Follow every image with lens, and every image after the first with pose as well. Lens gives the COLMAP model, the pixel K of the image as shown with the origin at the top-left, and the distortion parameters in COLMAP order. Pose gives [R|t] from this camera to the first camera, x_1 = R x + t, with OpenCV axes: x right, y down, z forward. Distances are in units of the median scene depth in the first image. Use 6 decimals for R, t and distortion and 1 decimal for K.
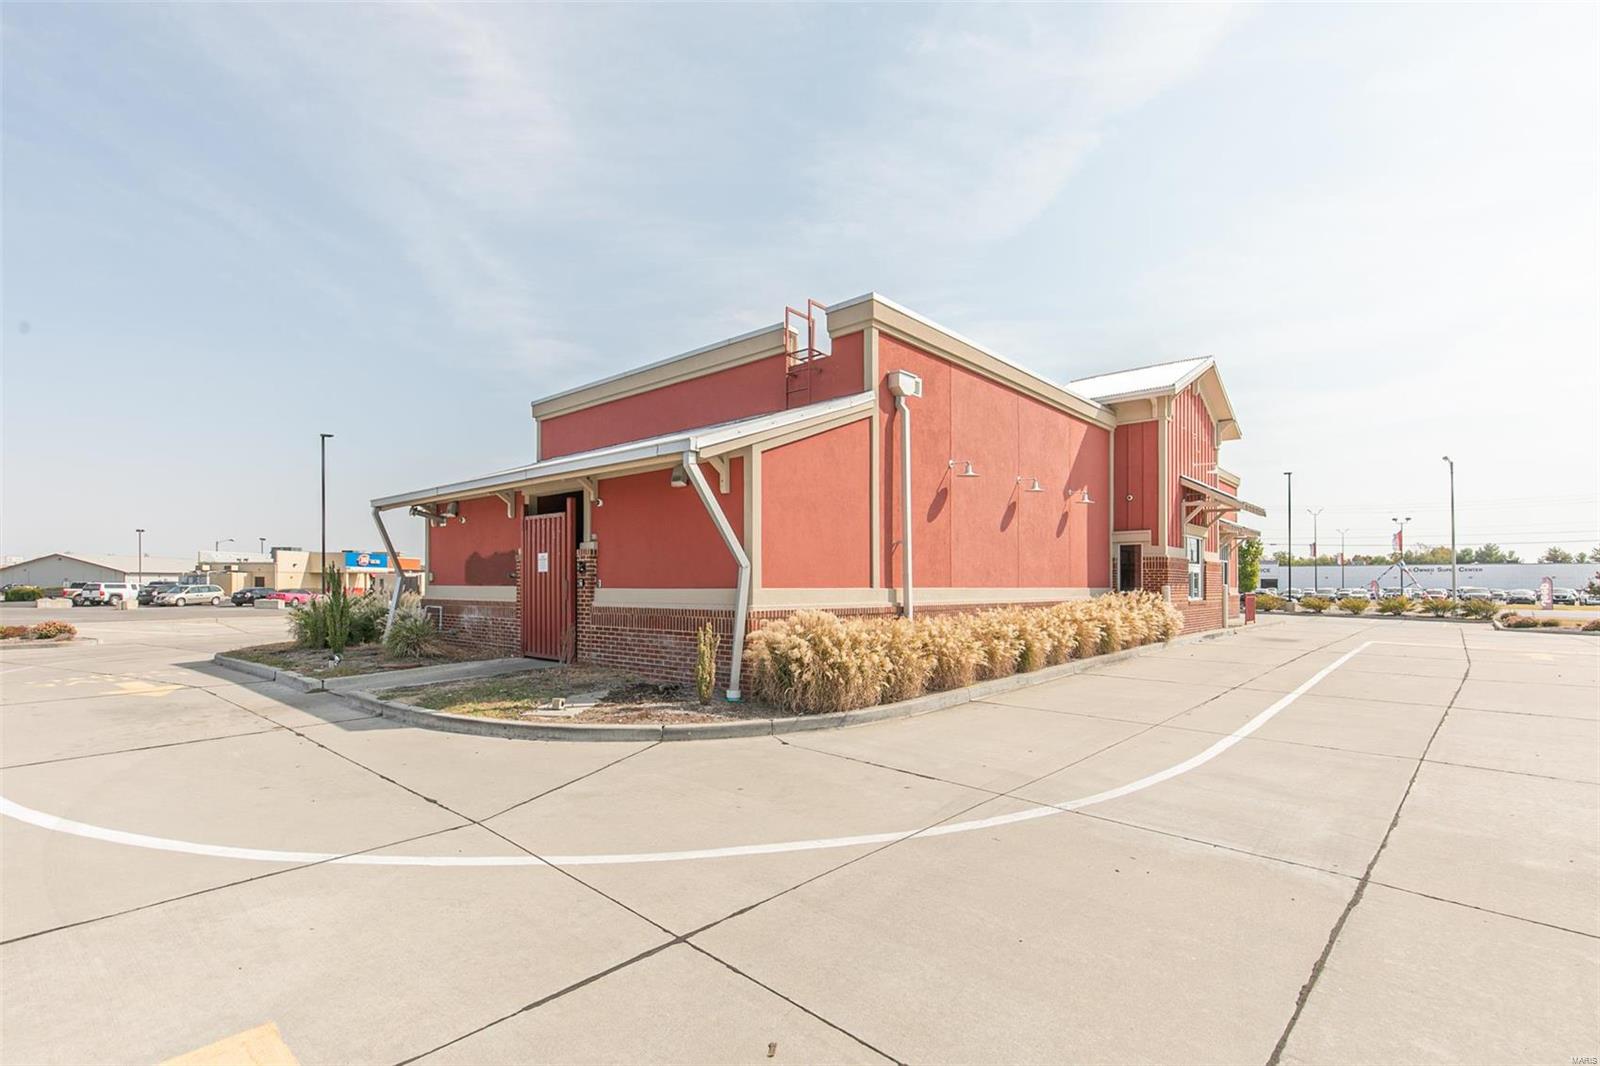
lens RADIAL K [[743.6, 0, 794.4], [0, 743.6, 579.5], [0, 0, 1]] dist [-0.000330, -0.000088]
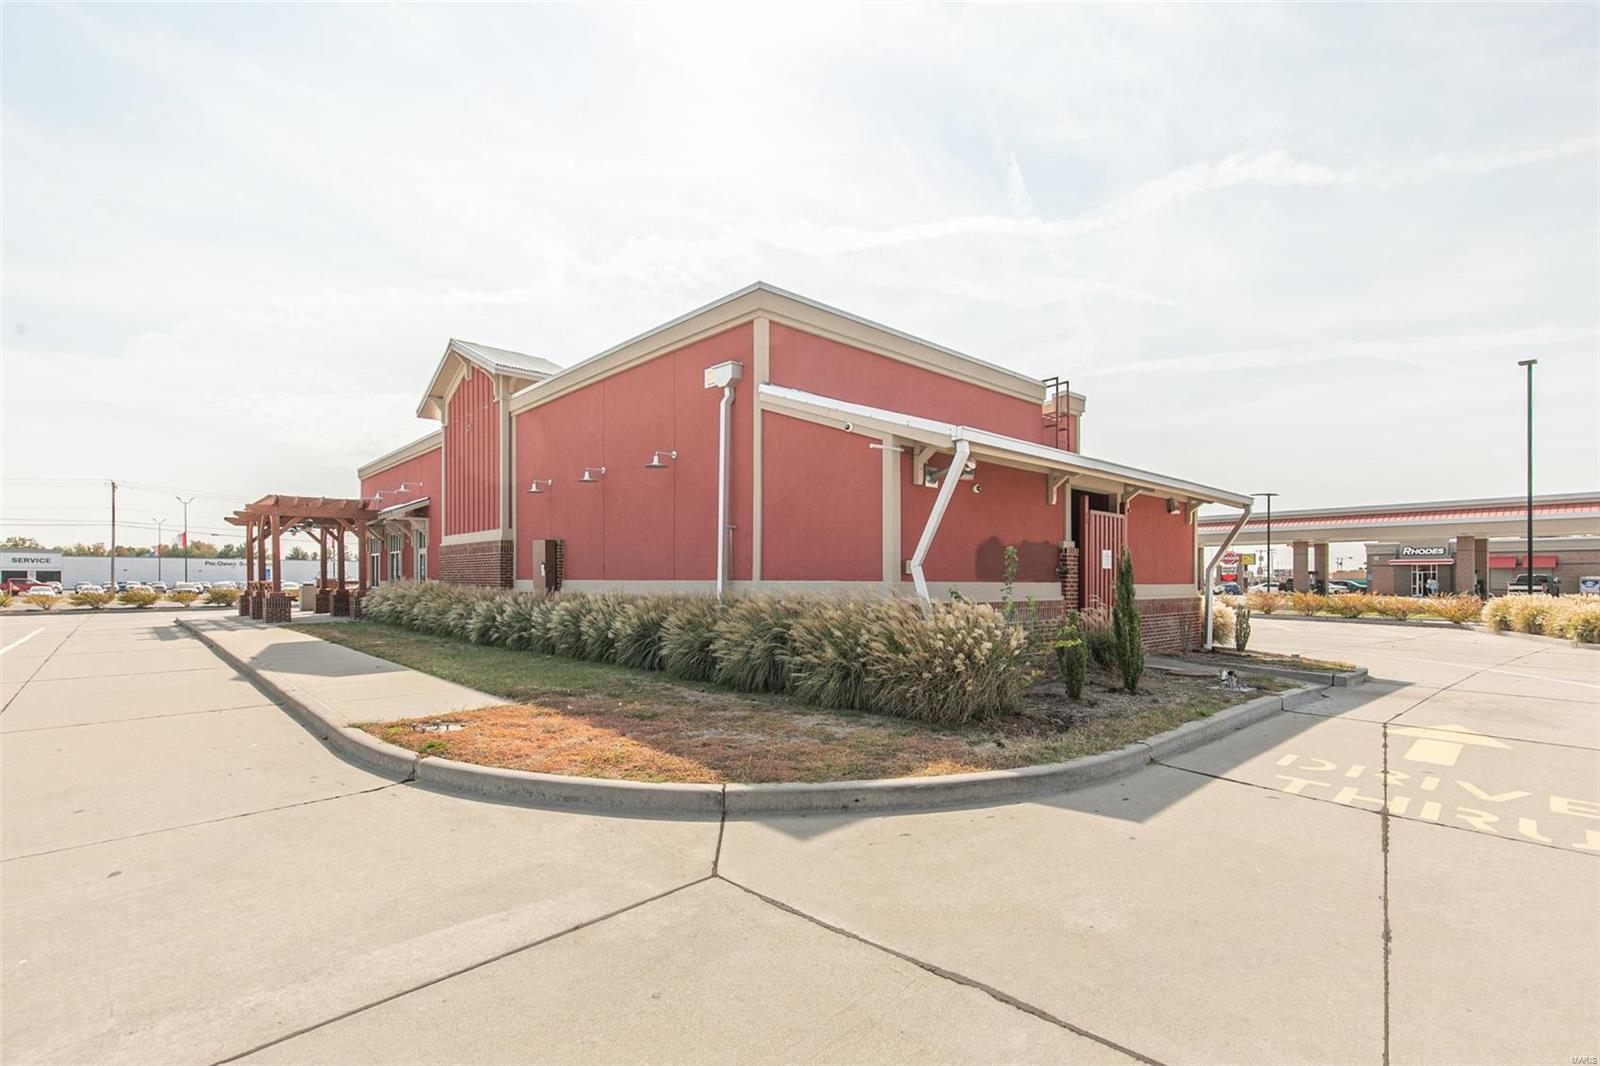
lens RADIAL K [[743.6, 0, 794.4], [0, 743.6, 579.5], [0, 0, 1]] dist [-0.000330, -0.000088]
pose [[0.109924, -0.001635, 0.993939, -0.876523], [-0.007767, 0.999967, 0.002504, 0.003107], [-0.993910, -0.007995, 0.109908, 0.834399]]
